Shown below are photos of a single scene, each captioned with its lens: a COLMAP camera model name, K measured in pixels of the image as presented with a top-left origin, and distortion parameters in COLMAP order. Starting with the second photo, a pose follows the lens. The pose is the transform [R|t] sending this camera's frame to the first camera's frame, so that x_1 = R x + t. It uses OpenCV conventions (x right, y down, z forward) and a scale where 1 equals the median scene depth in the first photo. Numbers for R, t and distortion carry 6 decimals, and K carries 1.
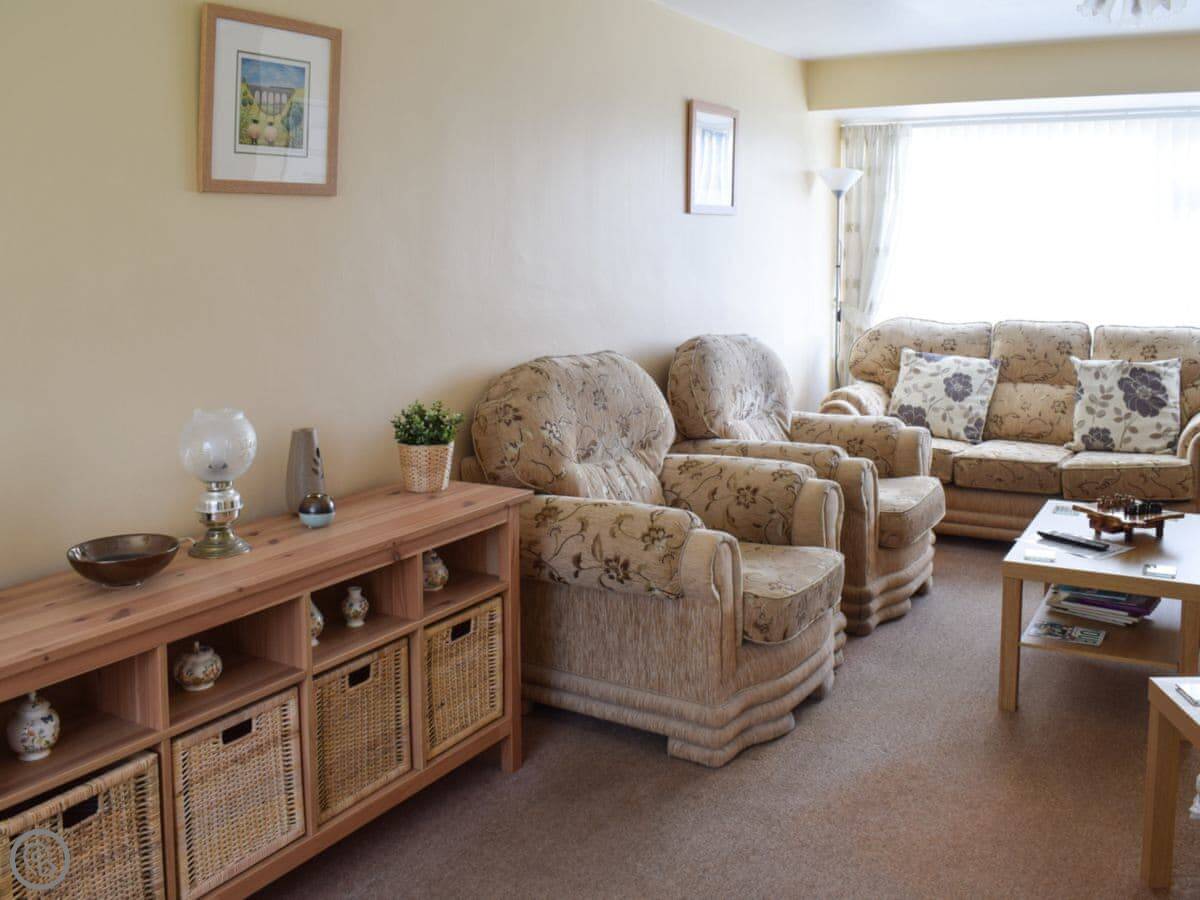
lens RADIAL K [[1088.4, 0, 600.0], [0, 1088.4, 450.0], [0, 0, 1]] dist [-0.094515, 0.072804]
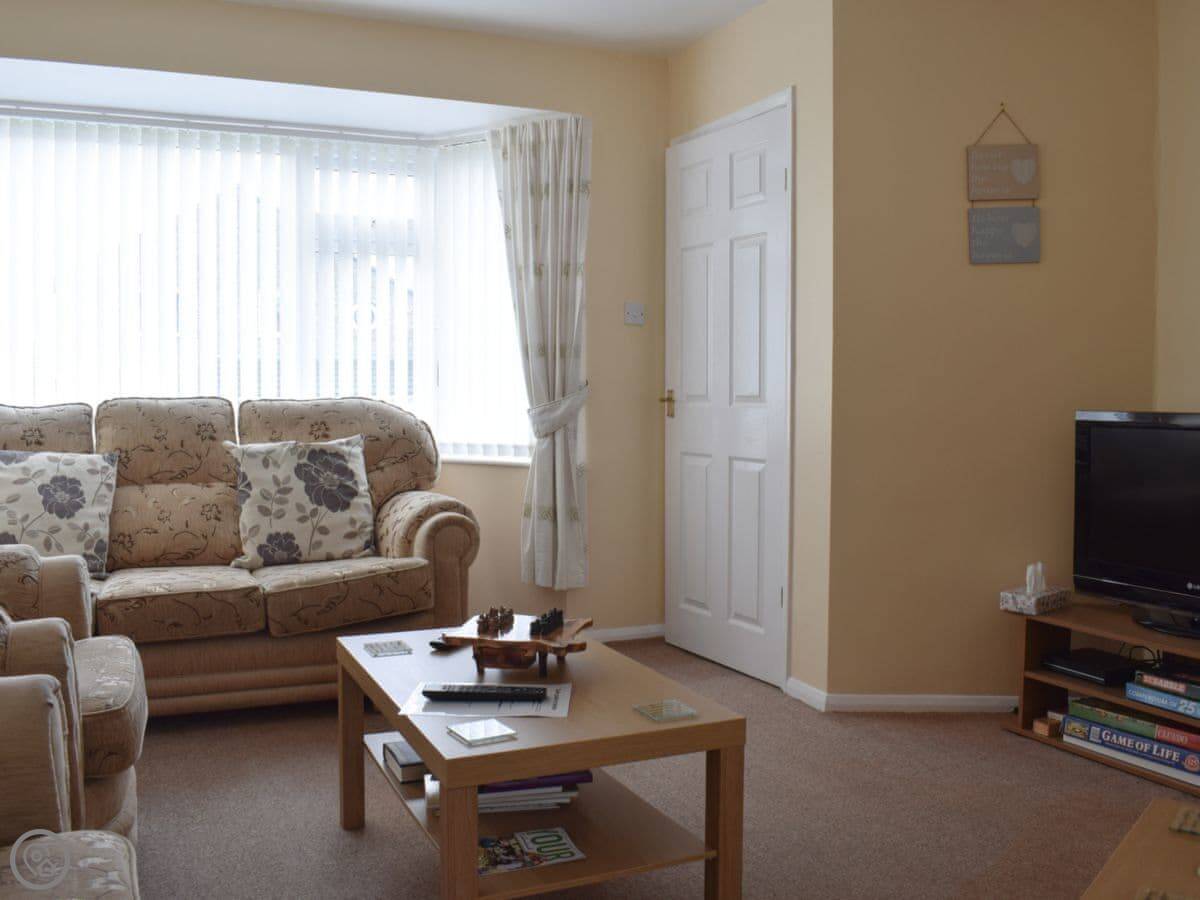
lens RADIAL K [[1088.4, 0, 600.0], [0, 1088.4, 450.0], [0, 0, 1]] dist [-0.094515, 0.072804]
pose [[0.582569, -0.035715, 0.811996, -0.007054], [0.137844, 0.988903, -0.055401, -0.005529], [-0.801007, 0.144204, 0.581027, 0.379955]]
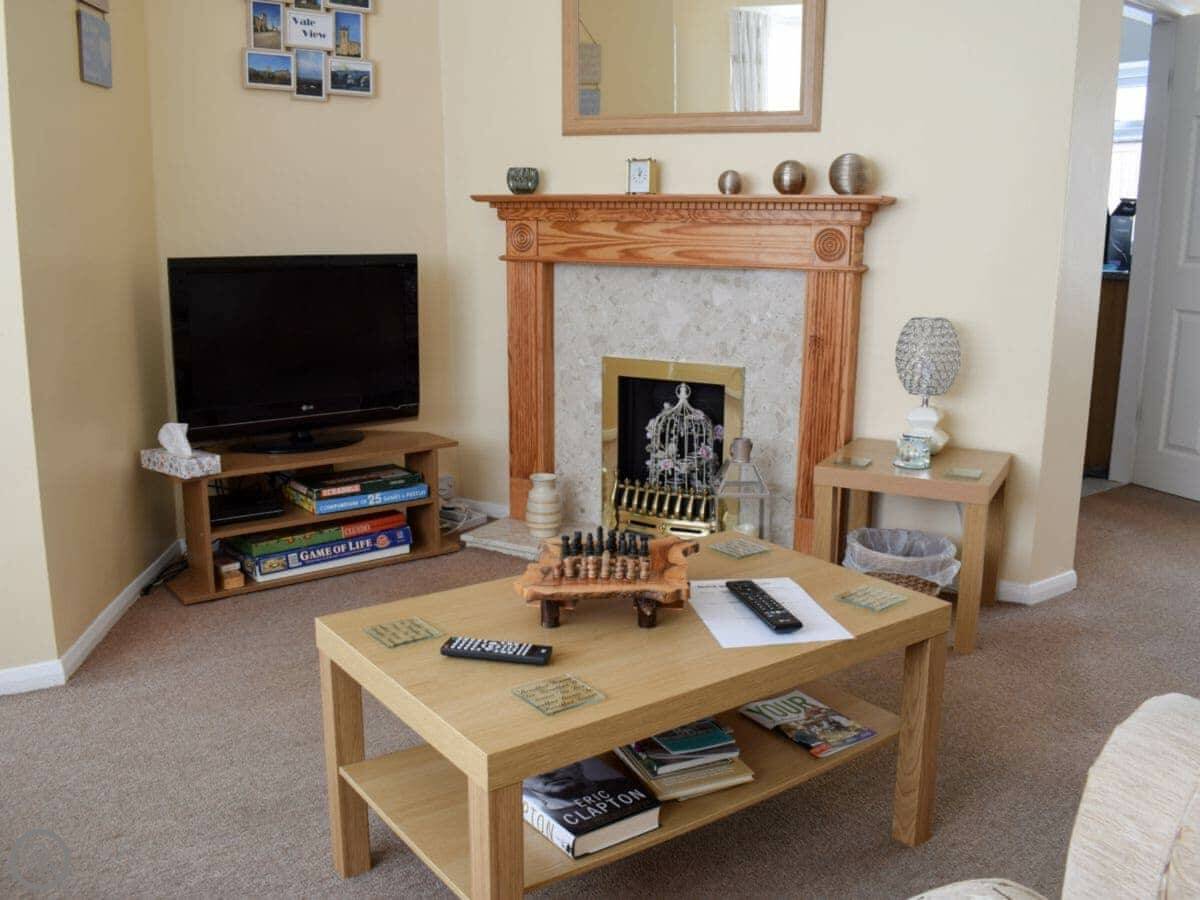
lens RADIAL K [[1088.4, 0, 600.0], [0, 1088.4, 450.0], [0, 0, 1]] dist [-0.094515, 0.072804]
pose [[-0.913087, -0.081366, 0.399565, 0.257528], [0.072033, 0.932293, 0.354458, -0.147902], [-0.401352, 0.352433, -0.845404, 1.111678]]
